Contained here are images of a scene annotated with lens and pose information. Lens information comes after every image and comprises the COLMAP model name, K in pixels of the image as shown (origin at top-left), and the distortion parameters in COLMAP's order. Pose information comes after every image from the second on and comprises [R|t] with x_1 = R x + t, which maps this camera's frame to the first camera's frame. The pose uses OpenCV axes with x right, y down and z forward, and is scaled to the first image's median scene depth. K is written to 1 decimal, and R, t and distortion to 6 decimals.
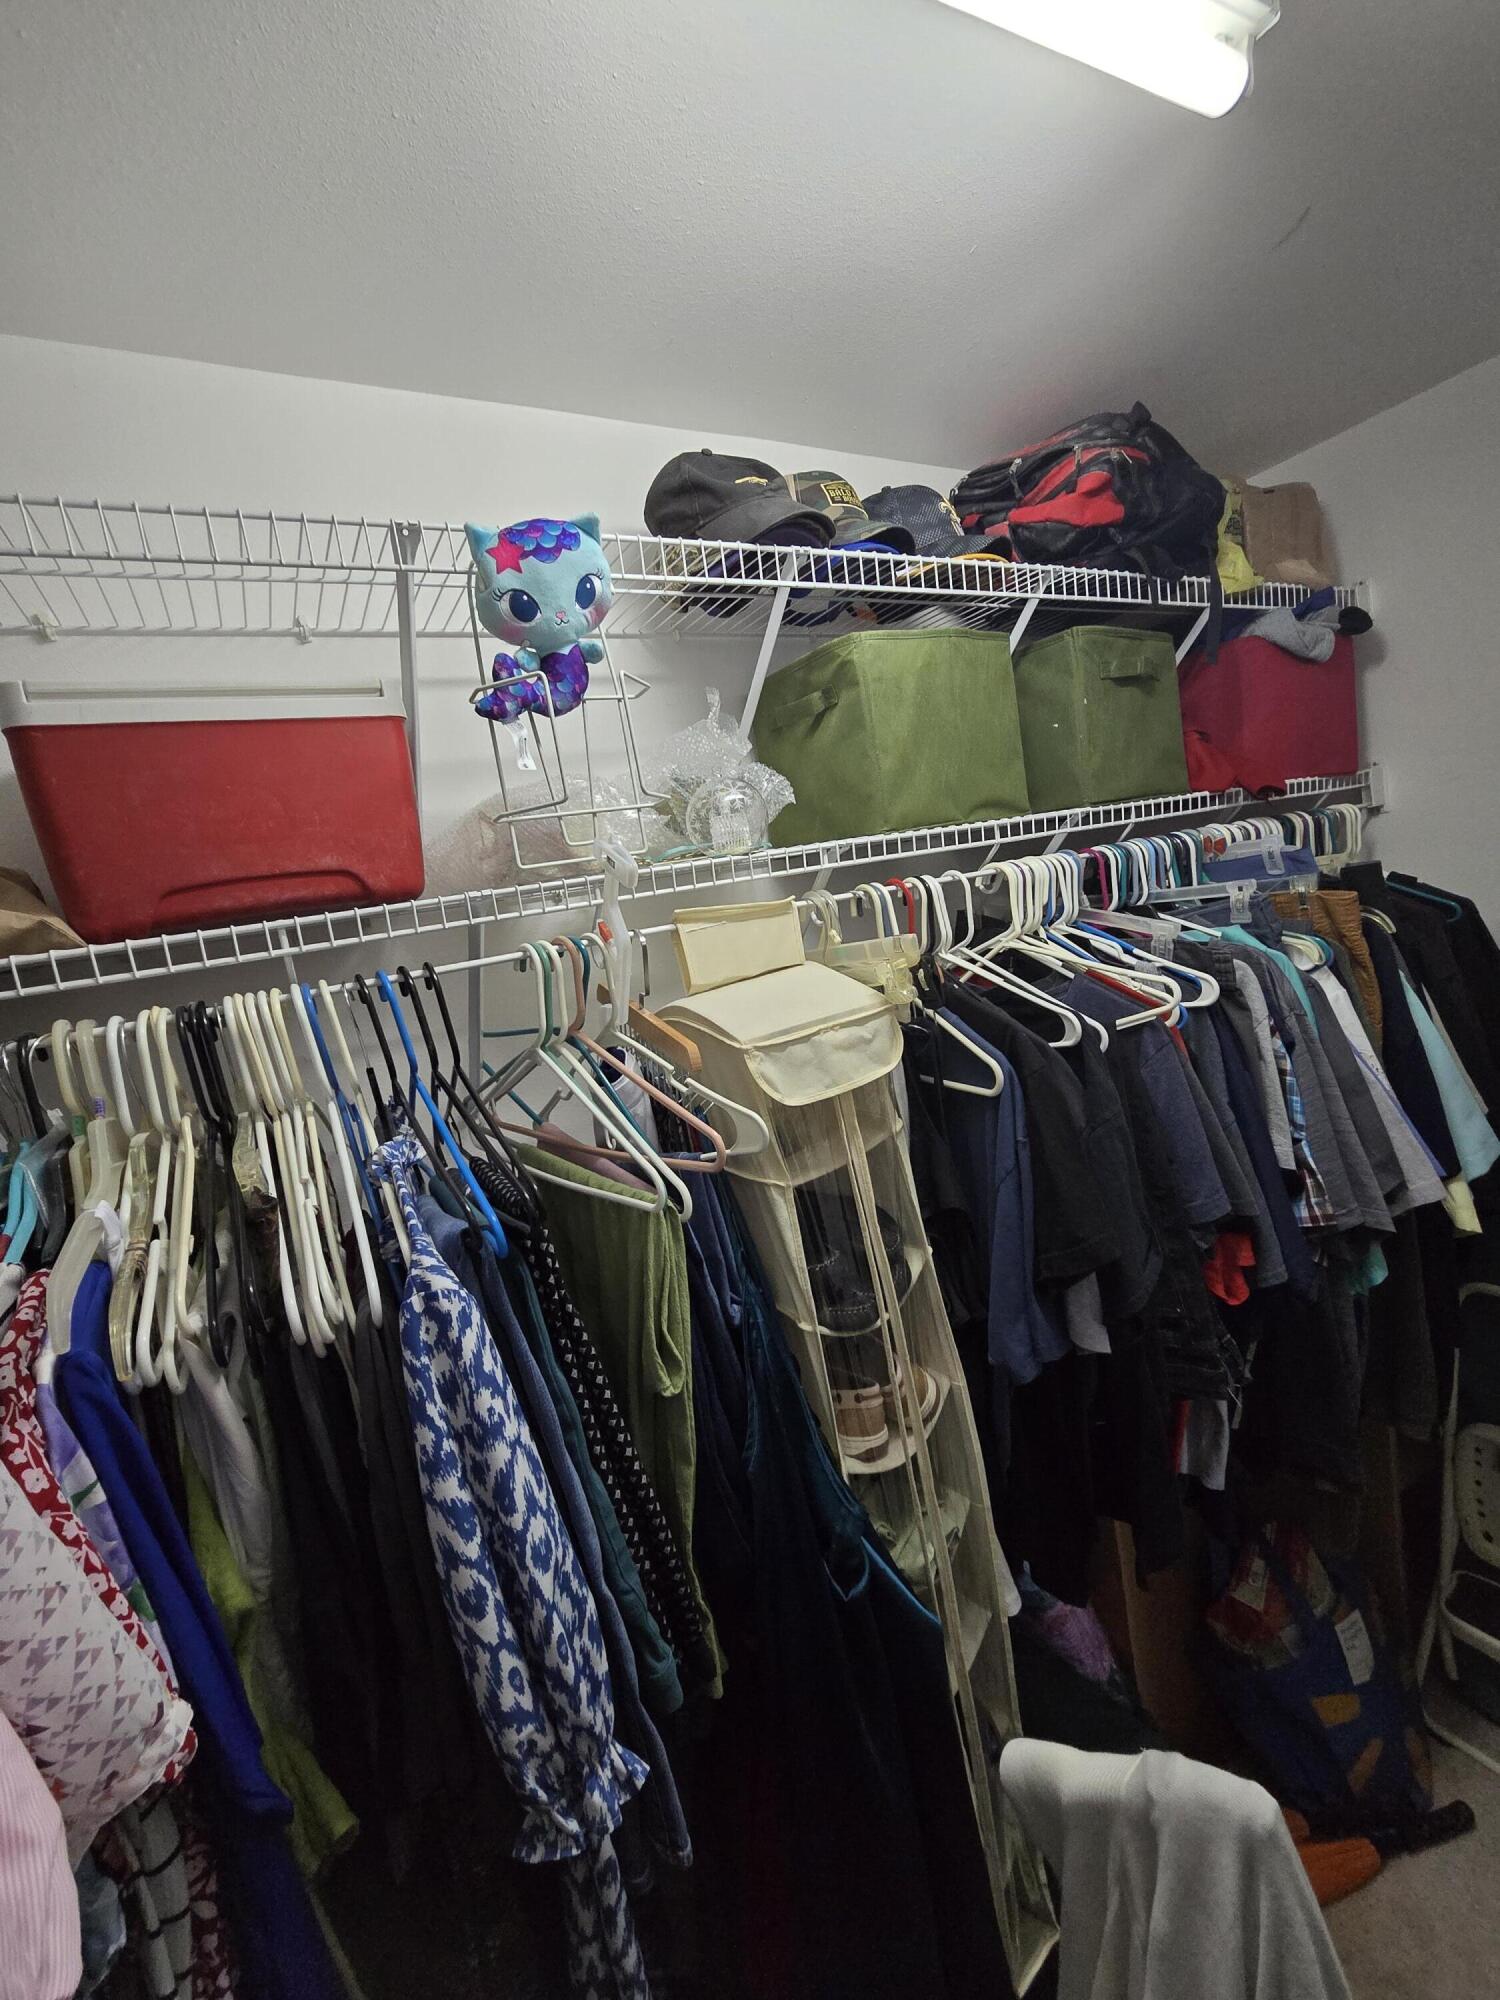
lens RADIAL K [[801.7, 0, 753.3], [0, 801.7, 991.9], [0, 0, 1]] dist [0.001480, 0.000224]
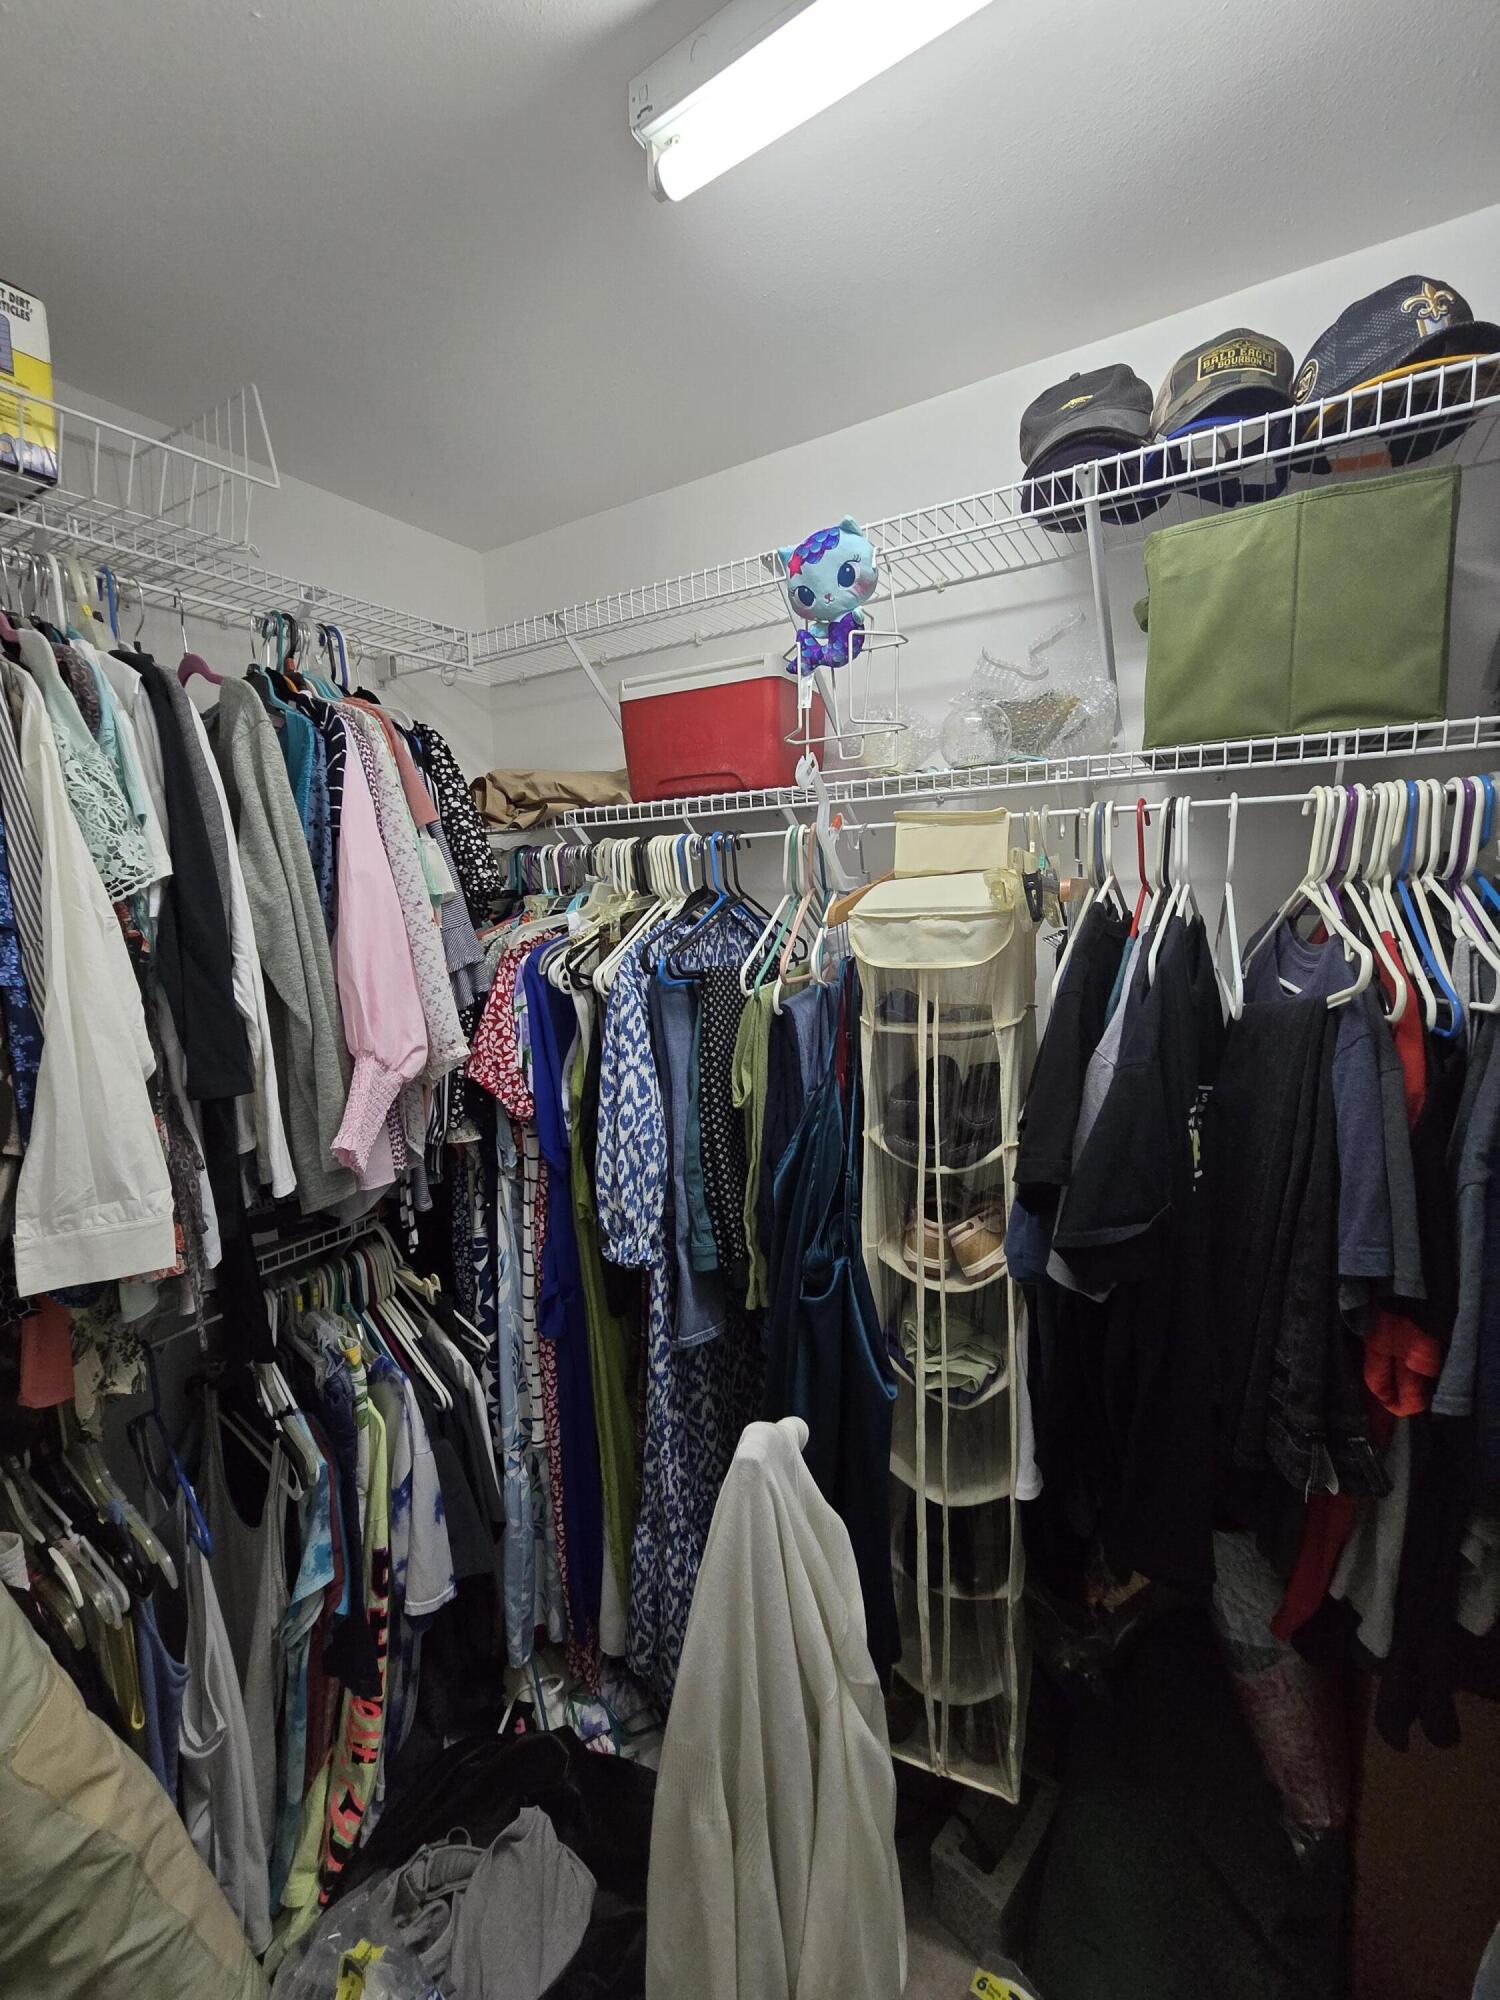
lens RADIAL K [[801.7, 0, 753.3], [0, 801.7, 991.9], [0, 0, 1]] dist [0.001480, 0.000224]
pose [[0.507242, 0.253050, -0.823815, 1.054804], [-0.154559, 0.967133, 0.201907, -0.051728], [0.847831, 0.024912, 0.529682, 0.138124]]
